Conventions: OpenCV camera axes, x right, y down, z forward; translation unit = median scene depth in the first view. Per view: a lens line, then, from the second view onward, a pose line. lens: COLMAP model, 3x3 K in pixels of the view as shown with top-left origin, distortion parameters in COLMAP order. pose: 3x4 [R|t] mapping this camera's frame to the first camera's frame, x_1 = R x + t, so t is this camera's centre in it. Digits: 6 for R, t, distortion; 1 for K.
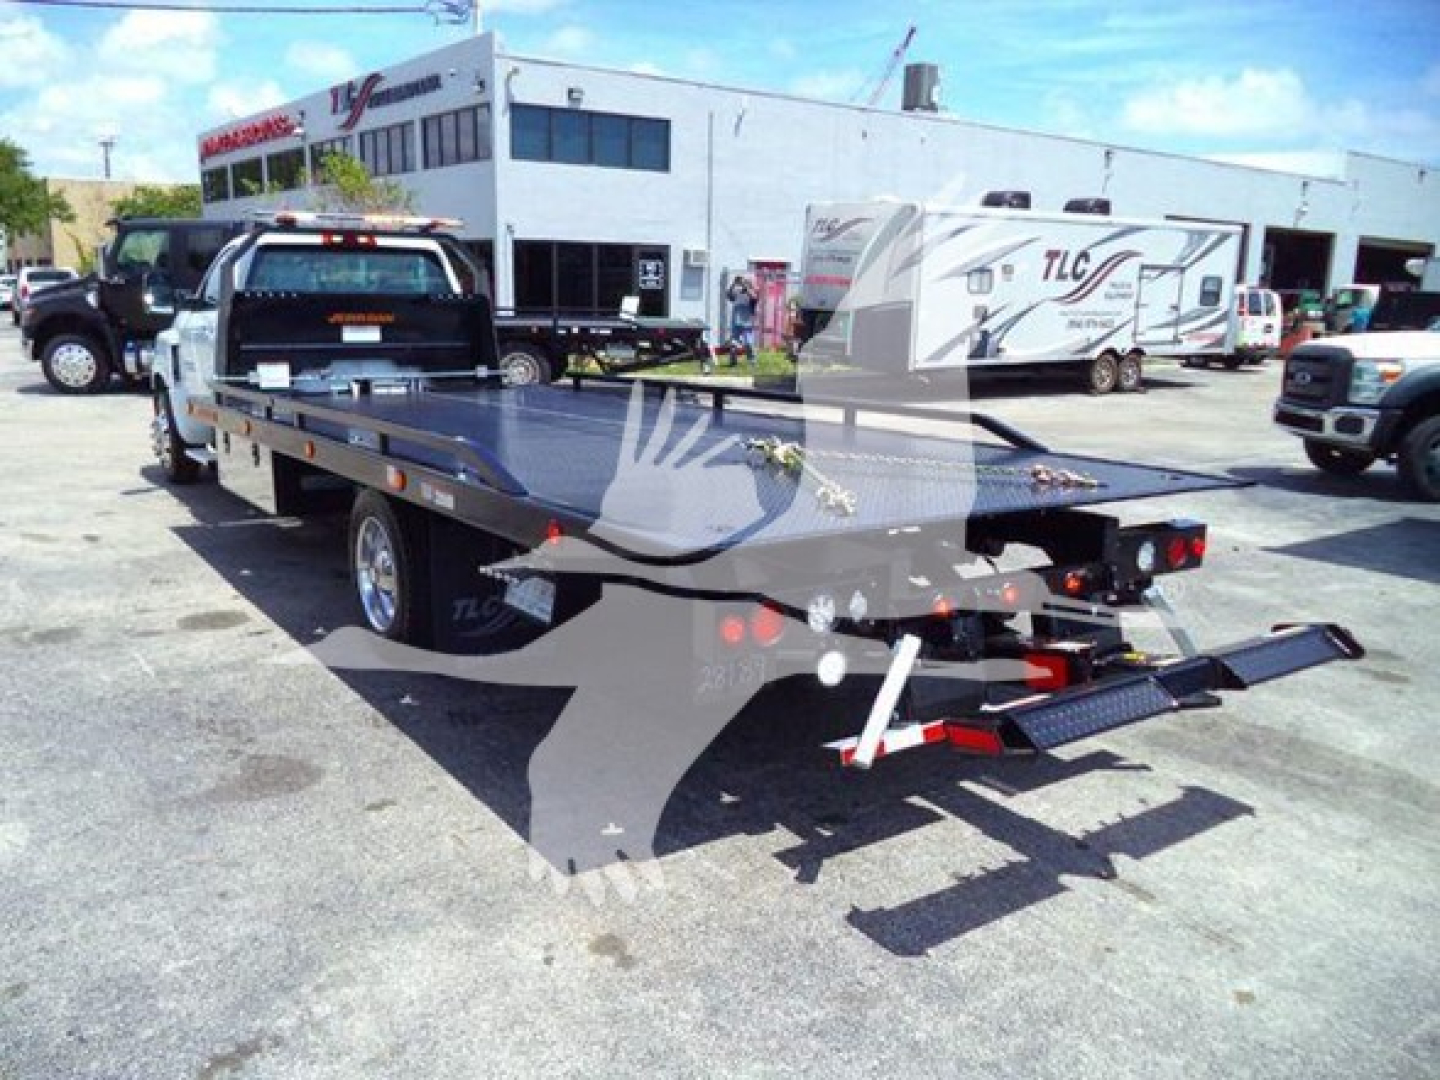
lens RADIAL K [[1149.7, 0, 720.0], [0, 1149.7, 540.0], [0, 0, 1]] dist [-0.035081, -0.003851]
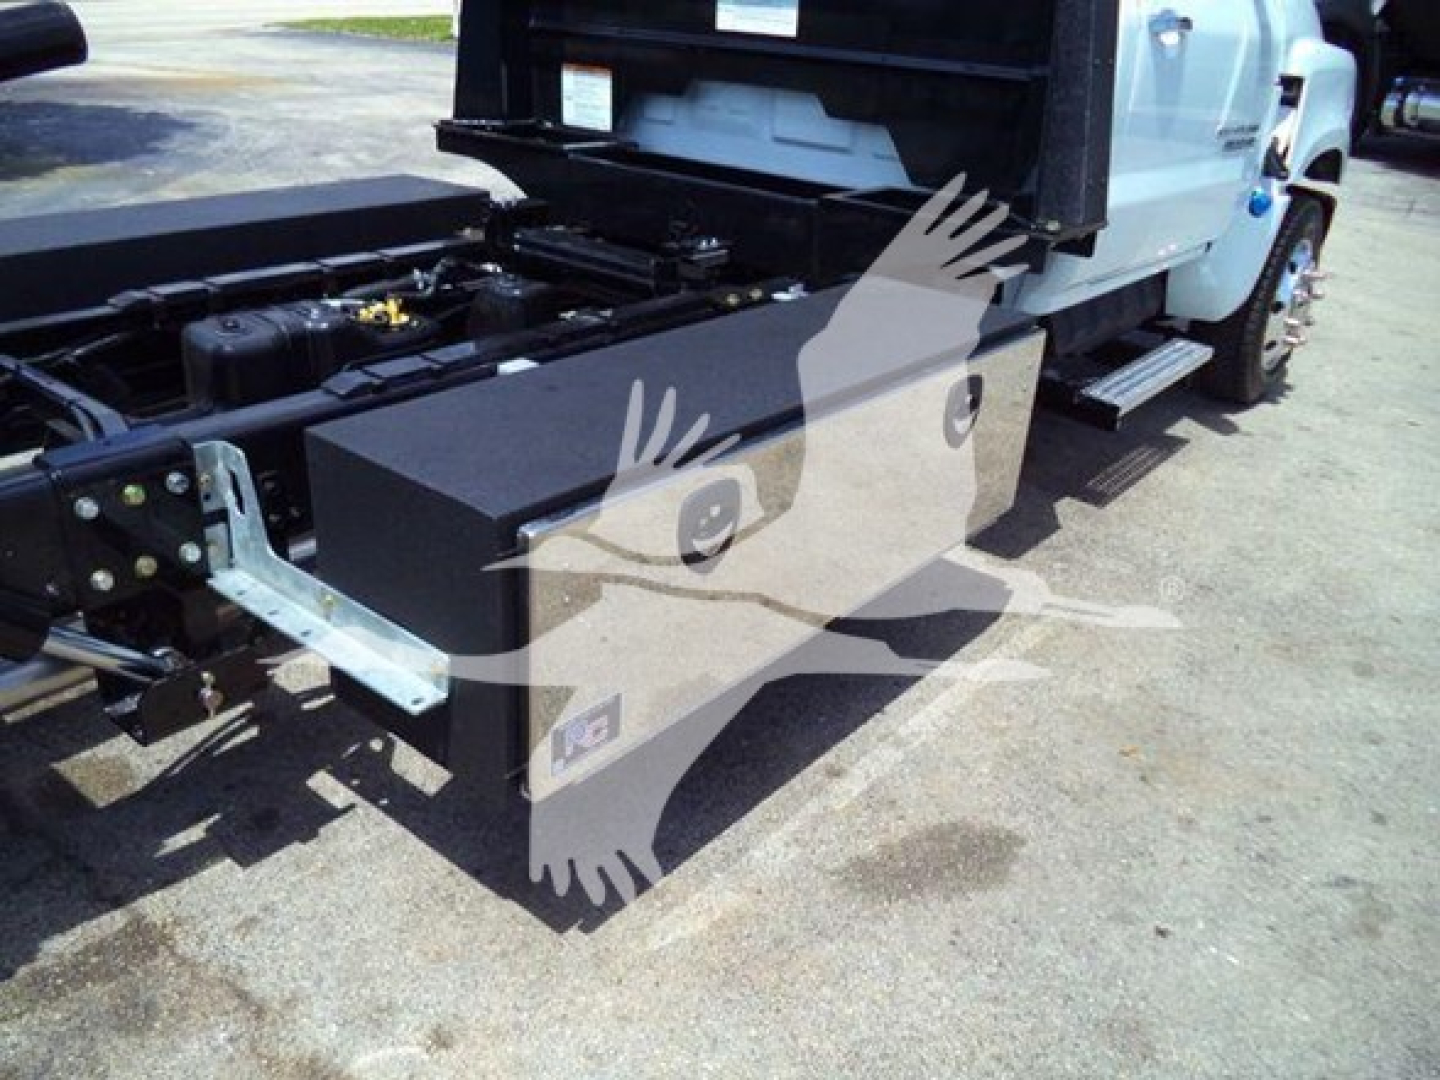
lens RADIAL K [[1182.3, 0, 740.3], [0, 1182.3, 540.7], [0, 0, 1]] dist [-0.043649, 0.040017]
pose [[0.300984, 0.417014, -0.857618, 0.032058], [-0.242779, 0.903196, 0.353972, -0.082371], [0.922208, 0.101672, 0.373089, 0.451469]]
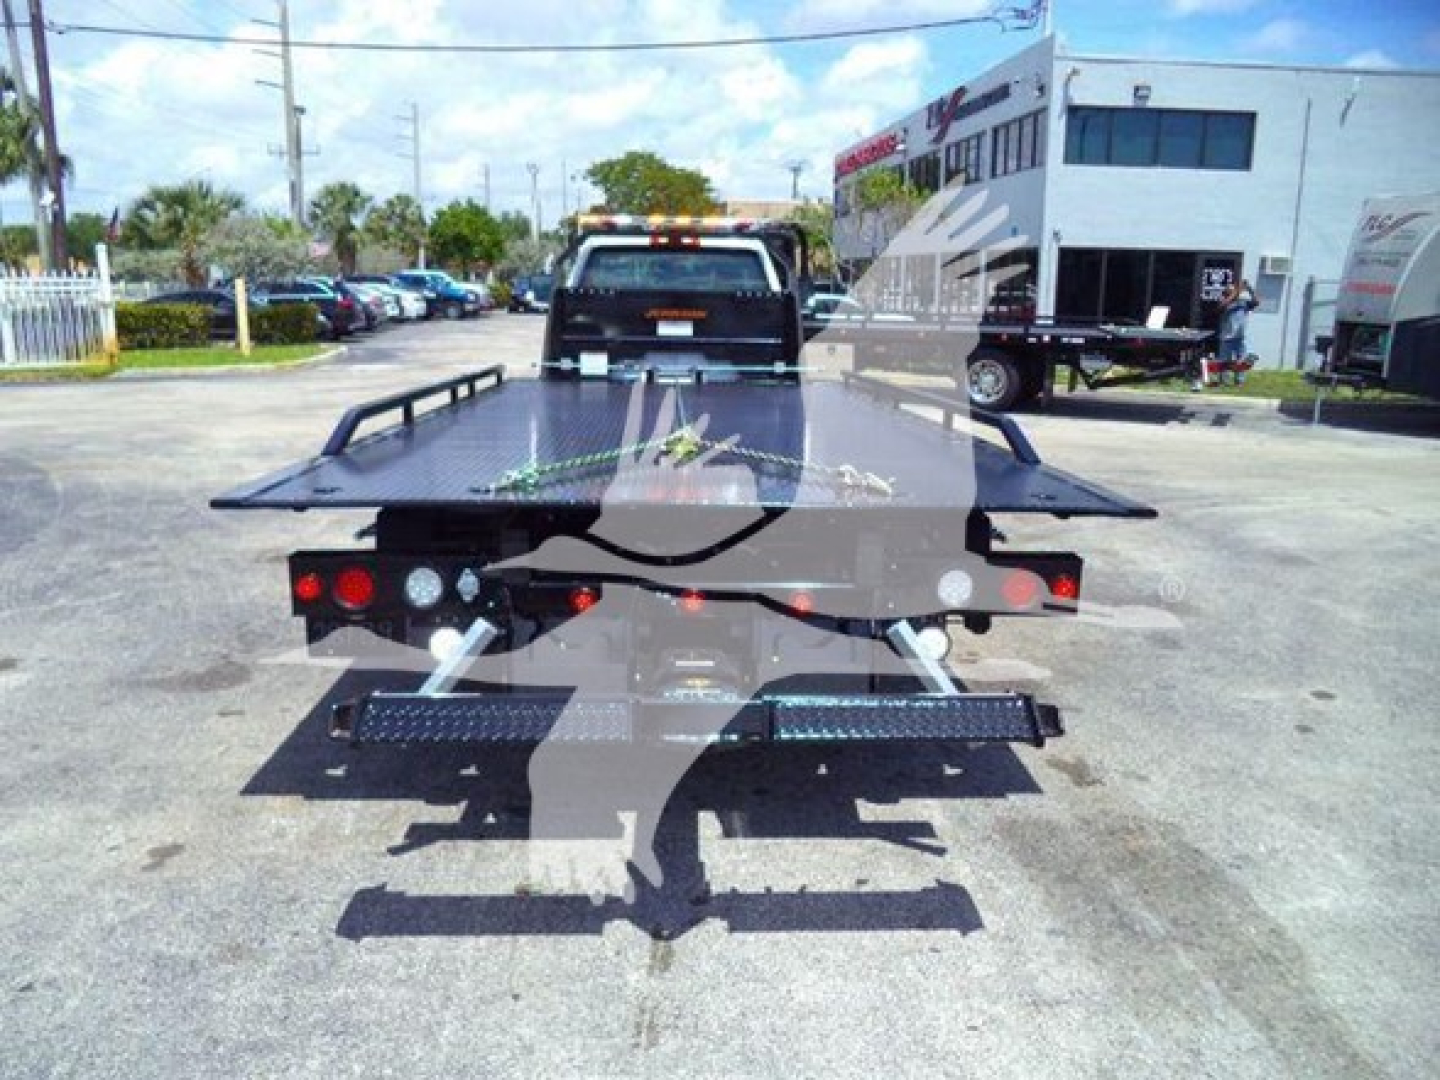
lens RADIAL K [[1162.0, 0, 739.6], [0, 1162.0, 541.3], [0, 0, 1]] dist [-0.032752, -0.000029]
pose [[0.858205, 0.105199, -0.502412, 0.154684], [-0.112172, 0.993553, 0.016428, -0.003680], [0.500901, 0.042258, 0.864472, 0.052469]]
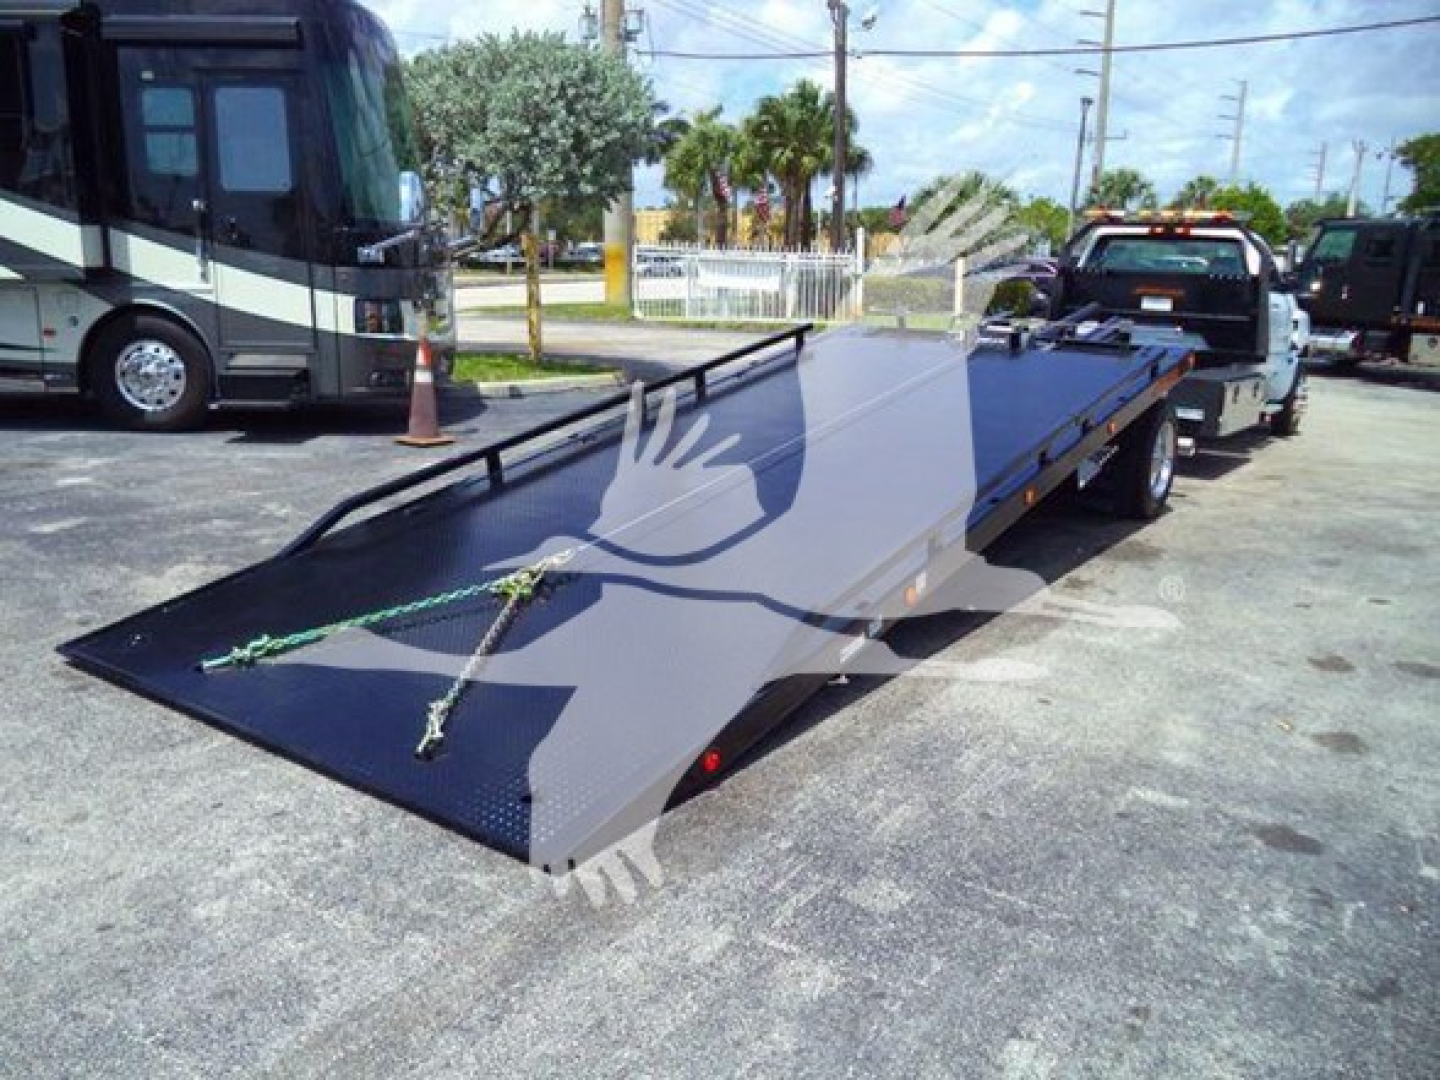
lens RADIAL K [[1177.0, 0, 763.4], [0, 1177.0, 541.3], [0, 0, 1]] dist [-0.010670, -0.008942]
pose [[0.379615, 0.215421, -0.899715, 0.387490], [-0.226888, 0.964491, 0.135200, -0.000985], [0.896892, 0.152810, 0.415011, 0.051114]]
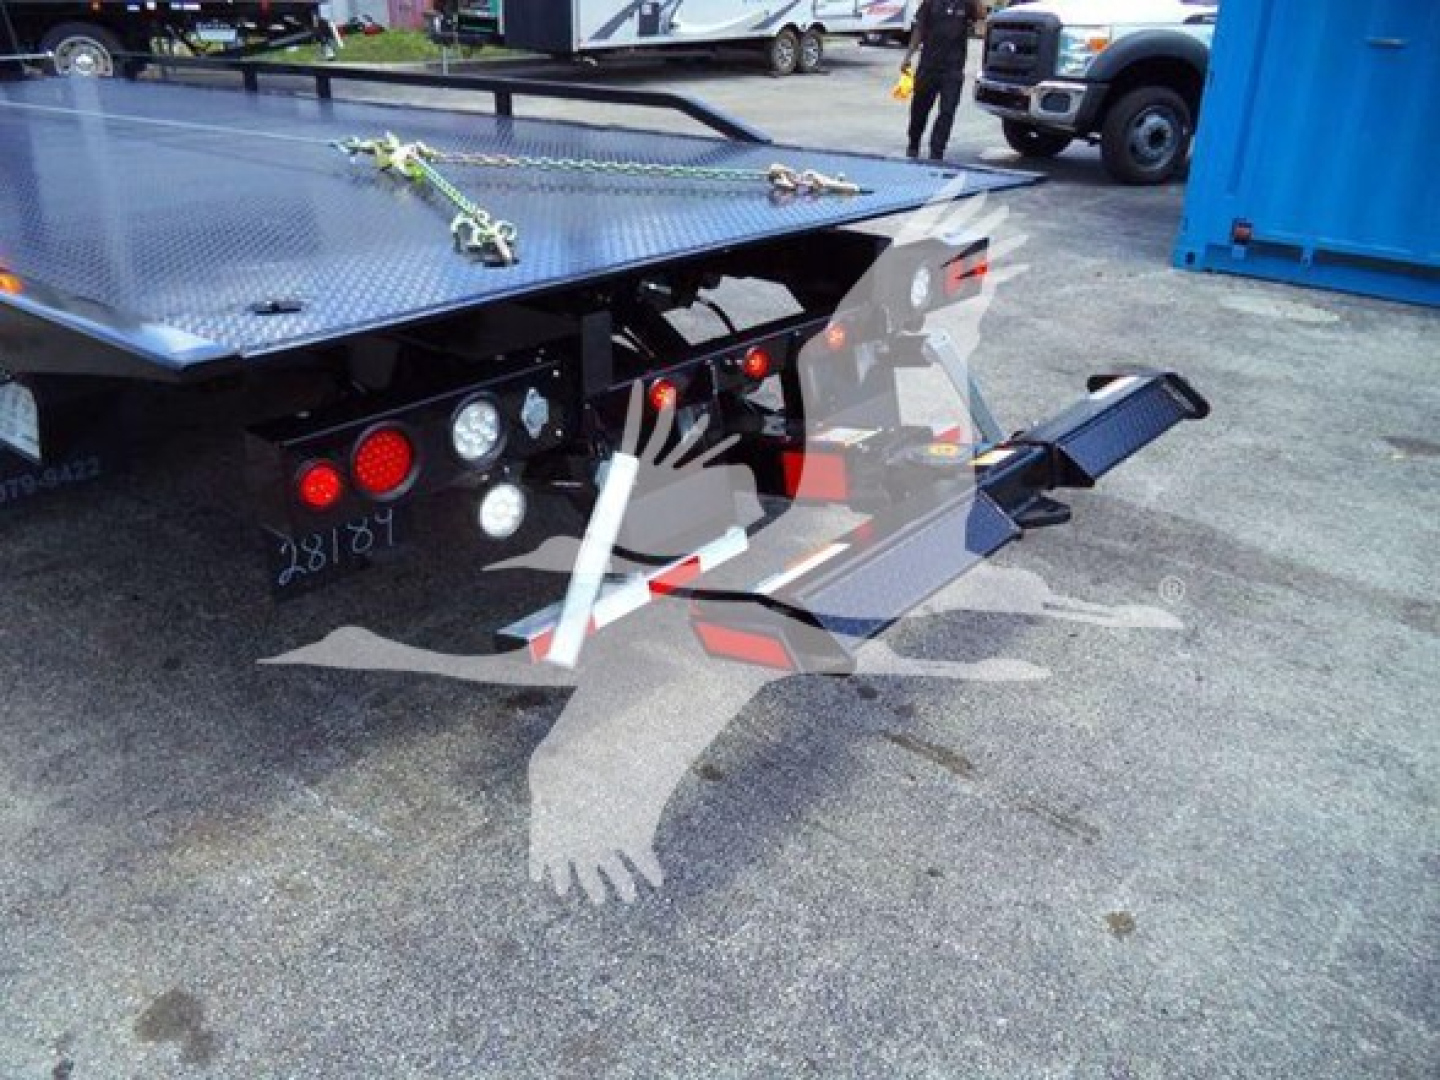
lens RADIAL K [[1188.6, 0, 722.2], [0, 1188.6, 490.3], [0, 0, 1]] dist [-0.025394, -0.008936]
pose [[0.960799, -0.105901, 0.256225, 0.009076], [0.051664, 0.976375, 0.209817, -0.005711], [-0.272391, -0.188354, 0.943571, 0.066743]]
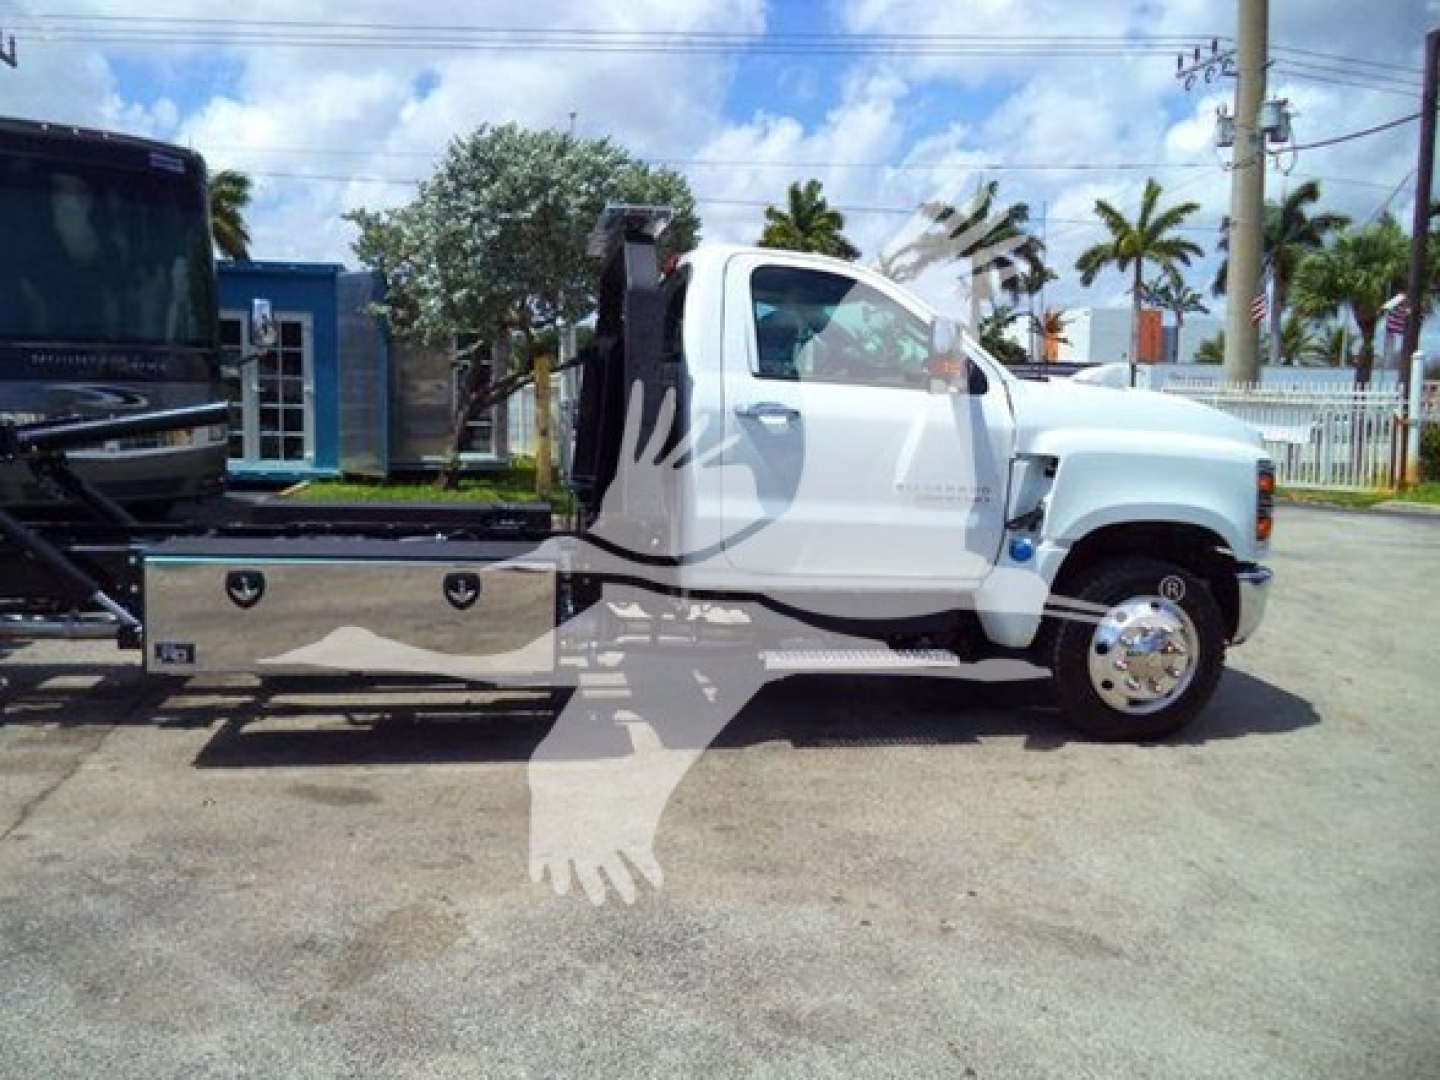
lens RADIAL K [[1211.8, 0, 720.0], [0, 1211.8, 540.0], [0, 0, 1]] dist [0.026010, -0.095350]
pose [[-0.406997, 0.081969, -0.909744, 0.137945], [-0.224905, 0.956311, 0.186782, -0.127604], [0.885308, 0.280626, -0.370781, 0.675449]]
